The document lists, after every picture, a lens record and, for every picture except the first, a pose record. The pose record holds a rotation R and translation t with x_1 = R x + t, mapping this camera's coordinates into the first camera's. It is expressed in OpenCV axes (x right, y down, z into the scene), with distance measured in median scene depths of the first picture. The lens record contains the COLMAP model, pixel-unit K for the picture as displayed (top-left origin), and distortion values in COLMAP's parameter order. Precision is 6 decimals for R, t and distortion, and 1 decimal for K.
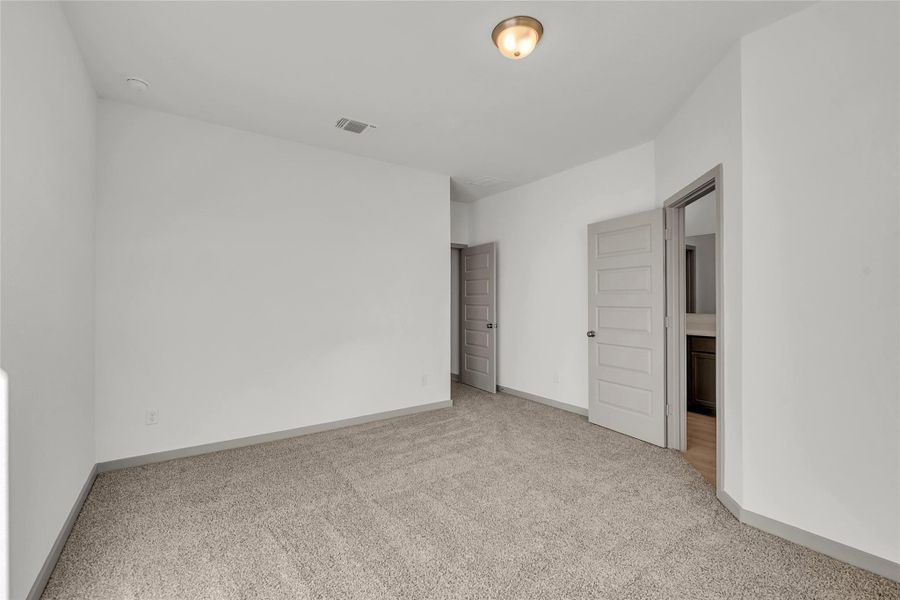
lens RADIAL K [[366.2, 0, 454.0], [0, 366.2, 295.4], [0, 0, 1]] dist [-0.014190, -0.000303]
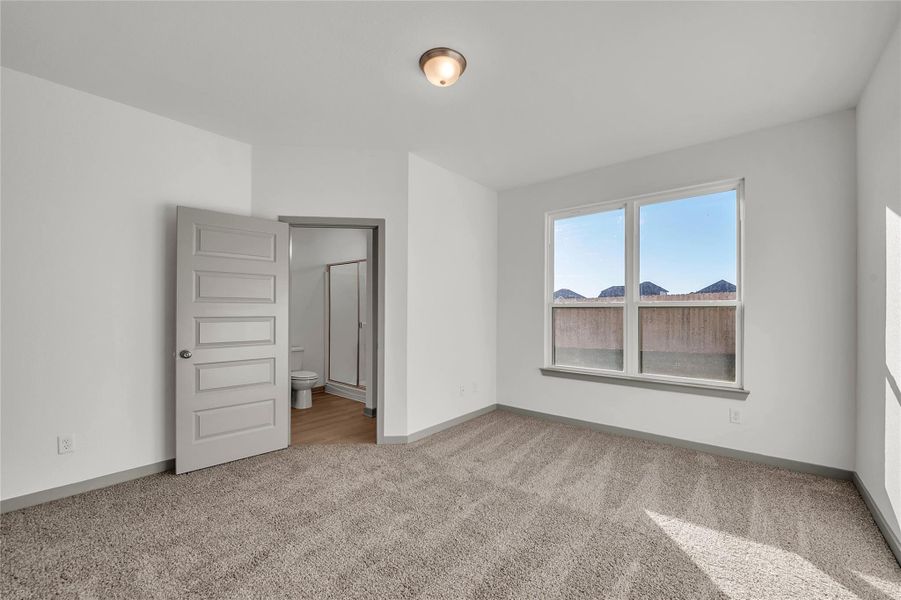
lens RADIAL K [[365.8, 0, 450.4], [0, 365.8, 311.0], [0, 0, 1]] dist [-0.013002, -0.000061]
pose [[-0.225601, 0.001133, 0.974219, -0.534450], [-0.015392, 0.999870, -0.004728, 0.014160], [-0.974098, -0.016062, -0.225554, 0.726611]]
